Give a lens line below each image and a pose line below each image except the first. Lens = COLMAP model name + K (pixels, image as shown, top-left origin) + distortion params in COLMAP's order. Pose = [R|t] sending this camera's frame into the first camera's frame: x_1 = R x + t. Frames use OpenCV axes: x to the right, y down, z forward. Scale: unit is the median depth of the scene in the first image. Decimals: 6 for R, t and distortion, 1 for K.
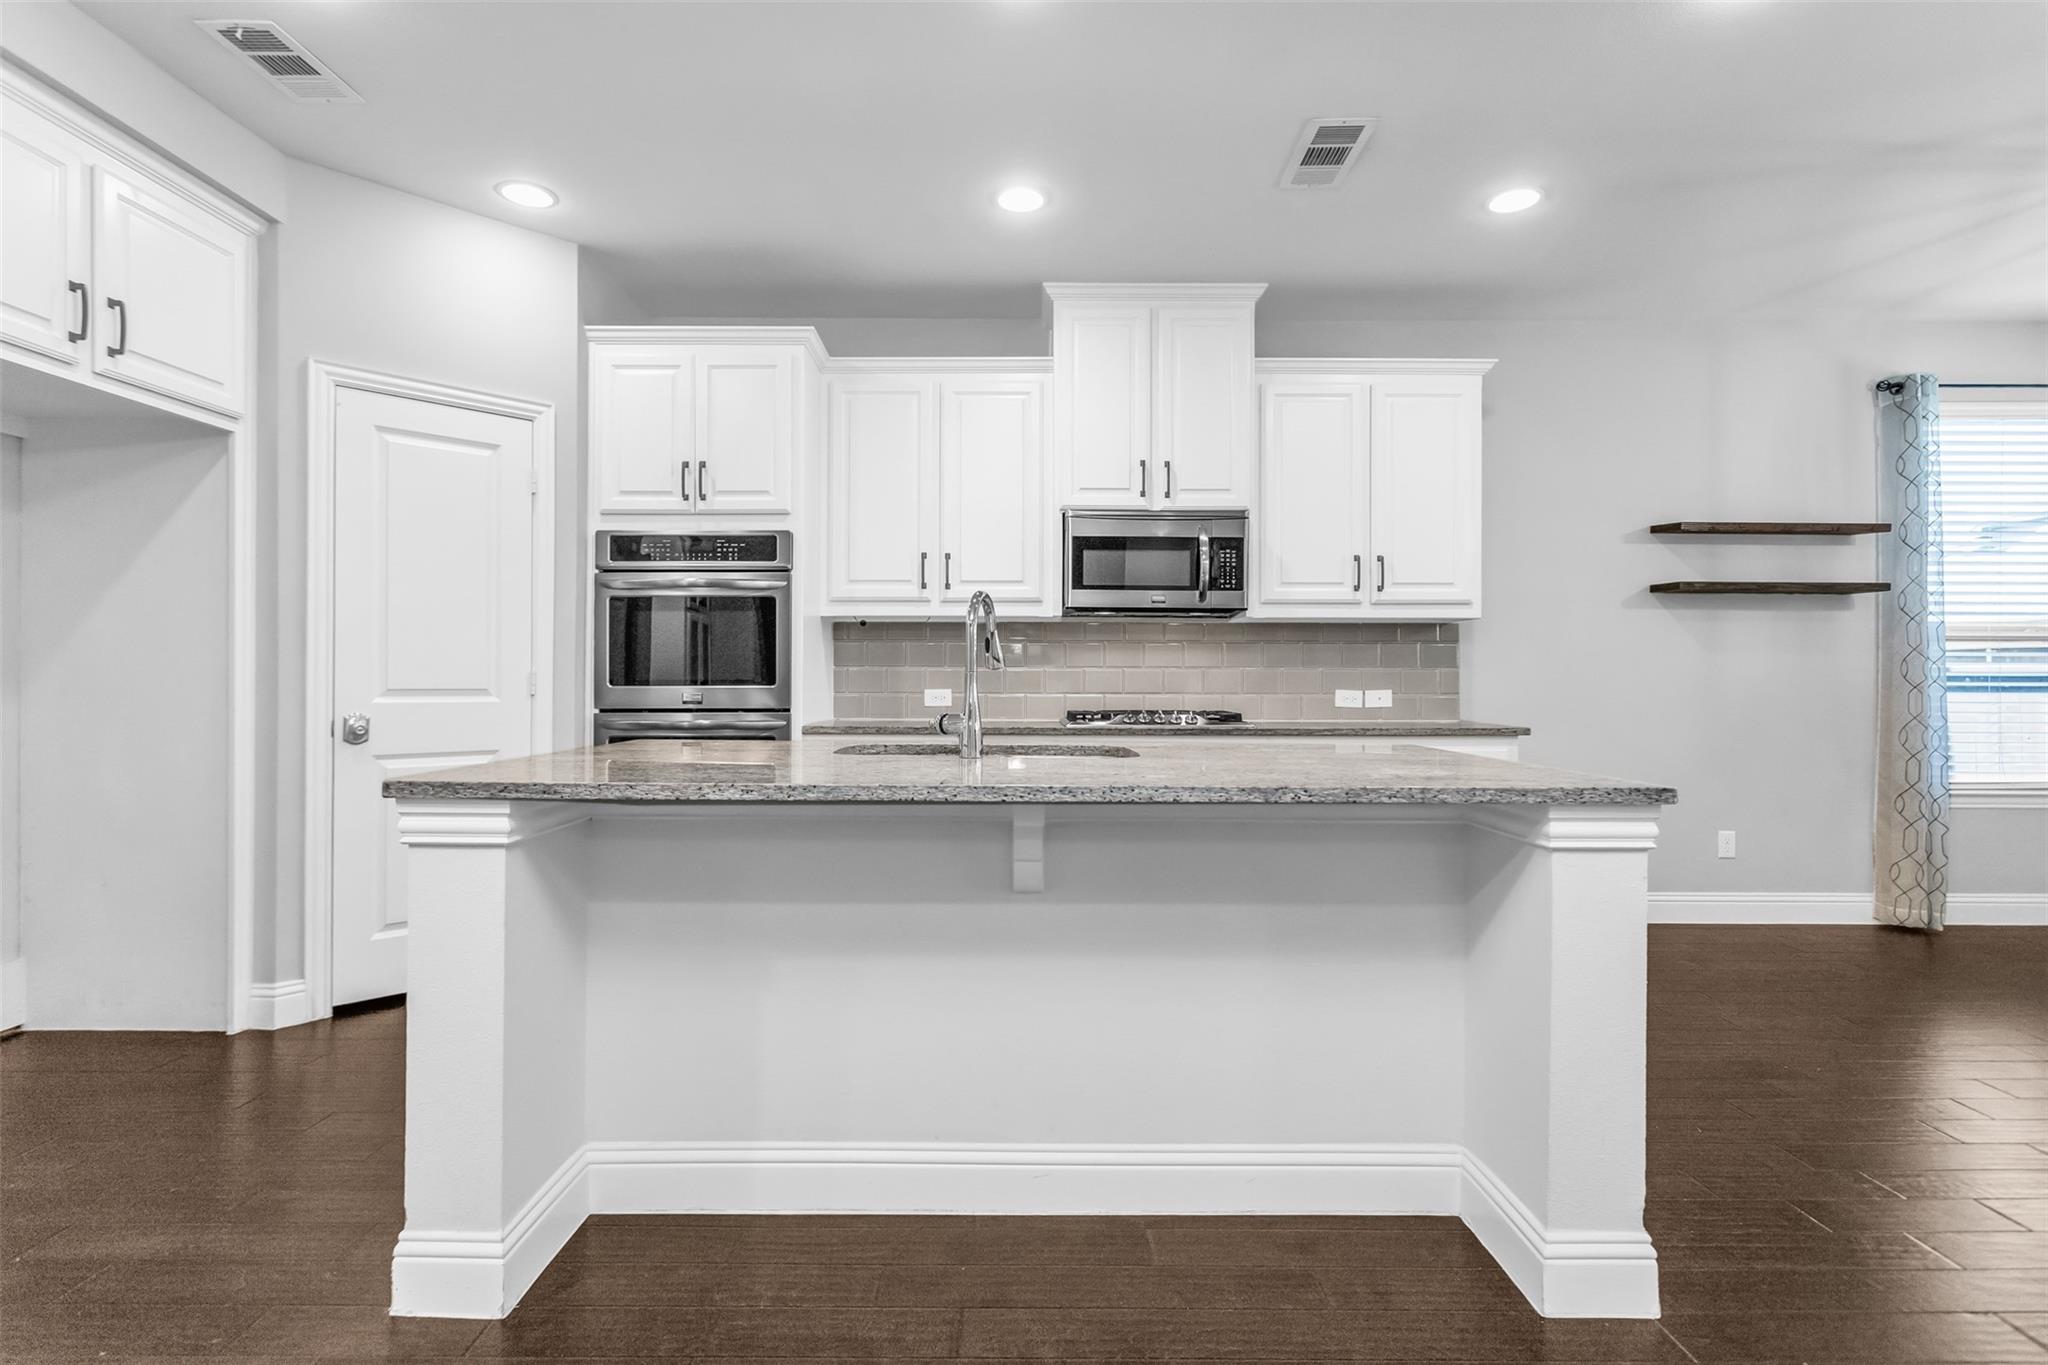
lens RADIAL K [[990.3, 0, 1022.0], [0, 990.3, 682.9], [0, 0, 1]] dist [0.007399, 0.000321]
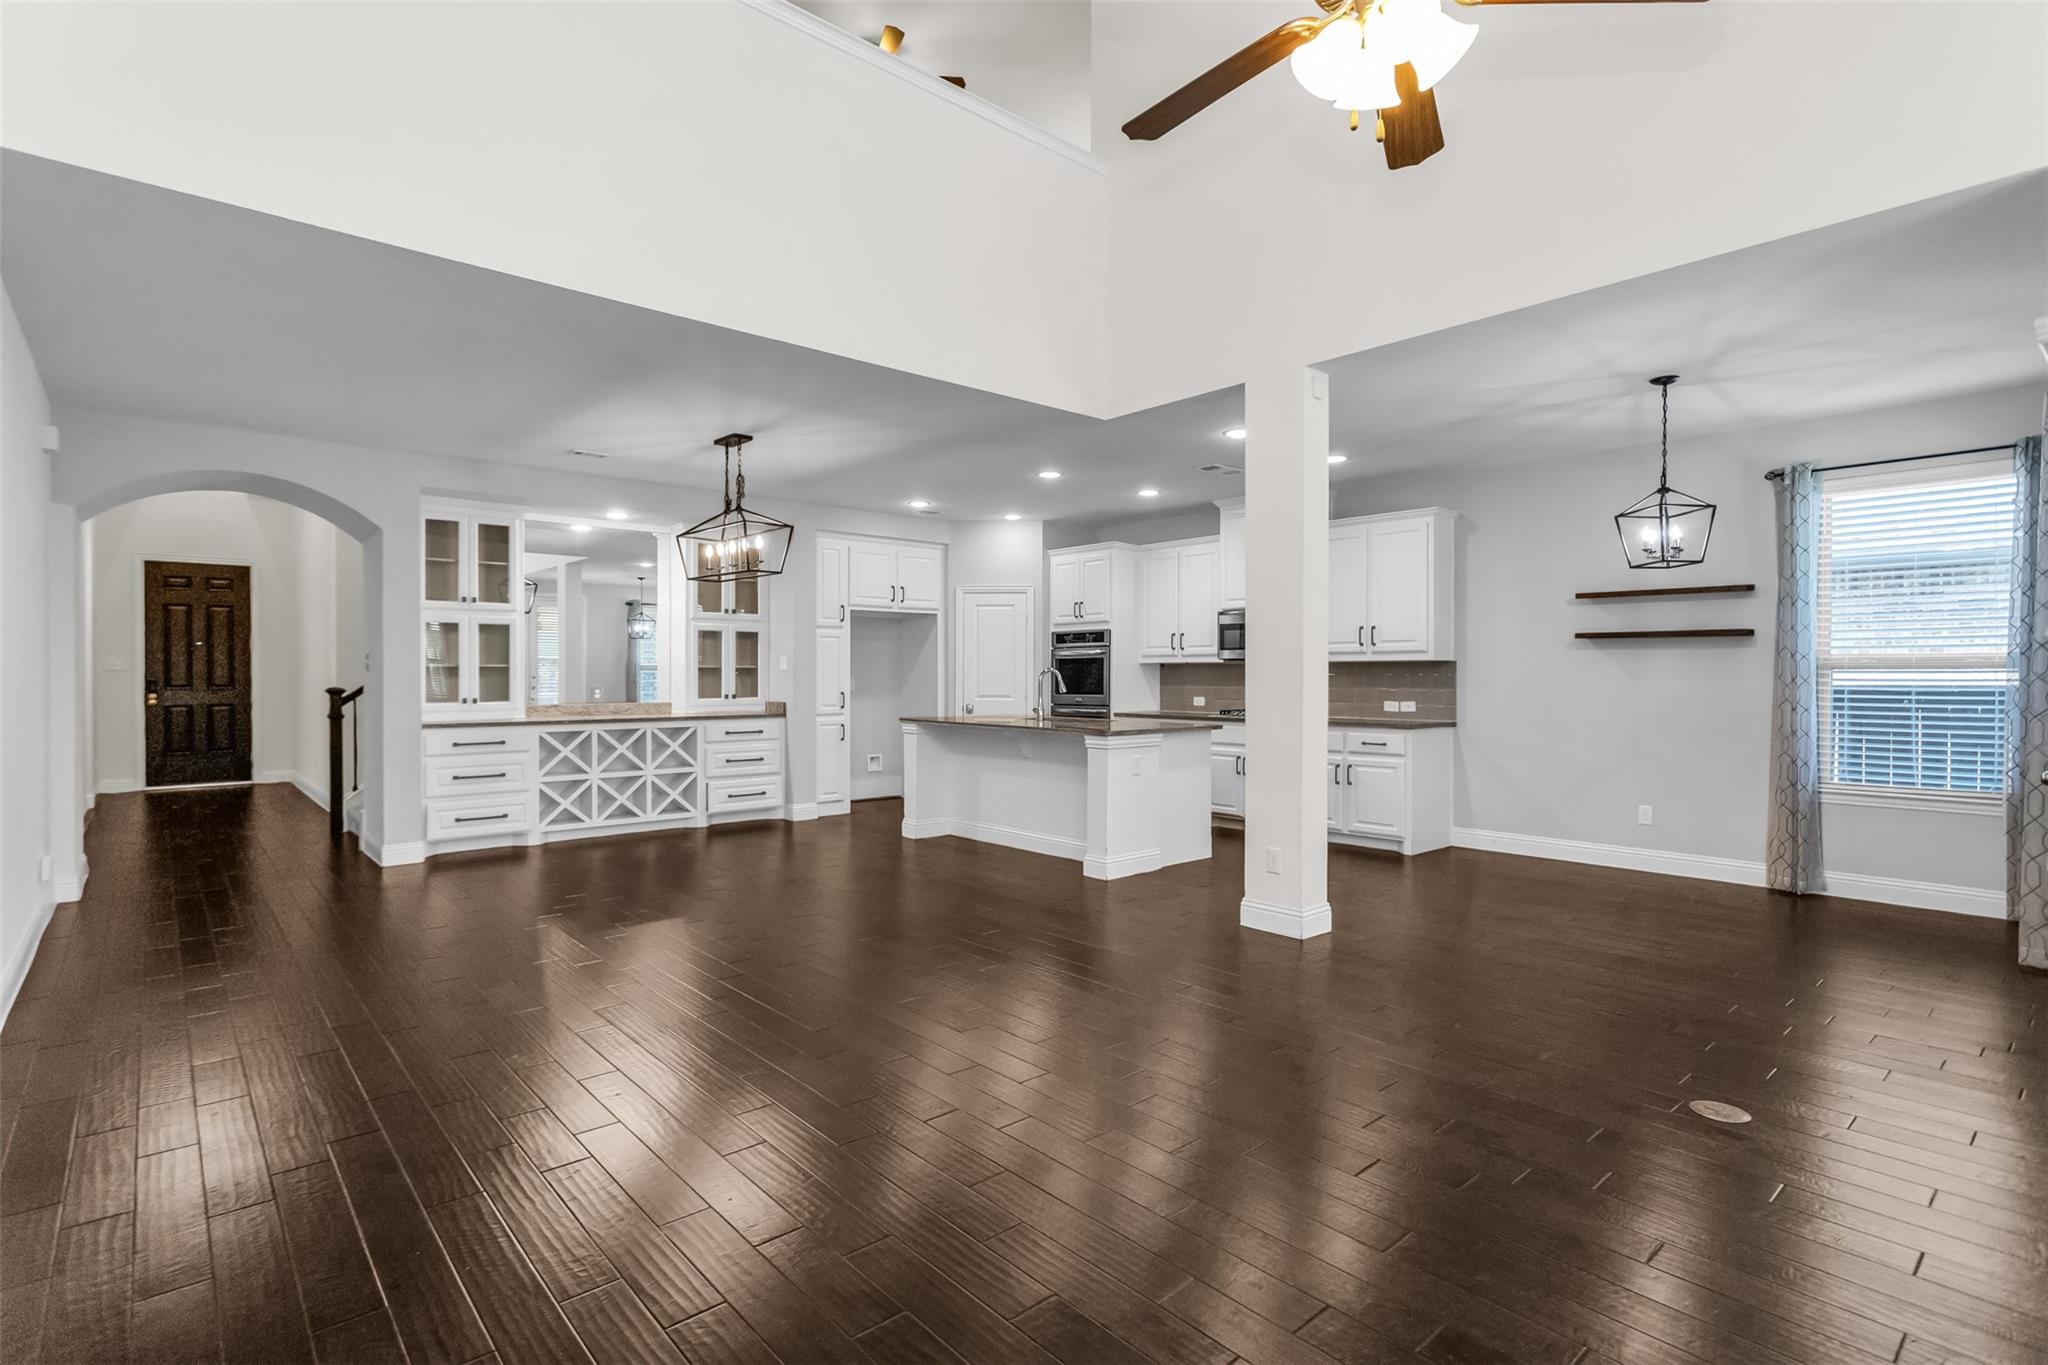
lens RADIAL K [[990.3, 0, 1026.0], [0, 990.3, 681.2], [0, 0, 1]] dist [0.007399, 0.000321]
pose [[0.663930, 0.001963, -0.747792, 1.311615], [-0.000558, 0.999998, 0.002129, -0.033486], [0.747794, -0.000996, 0.663930, -0.660111]]
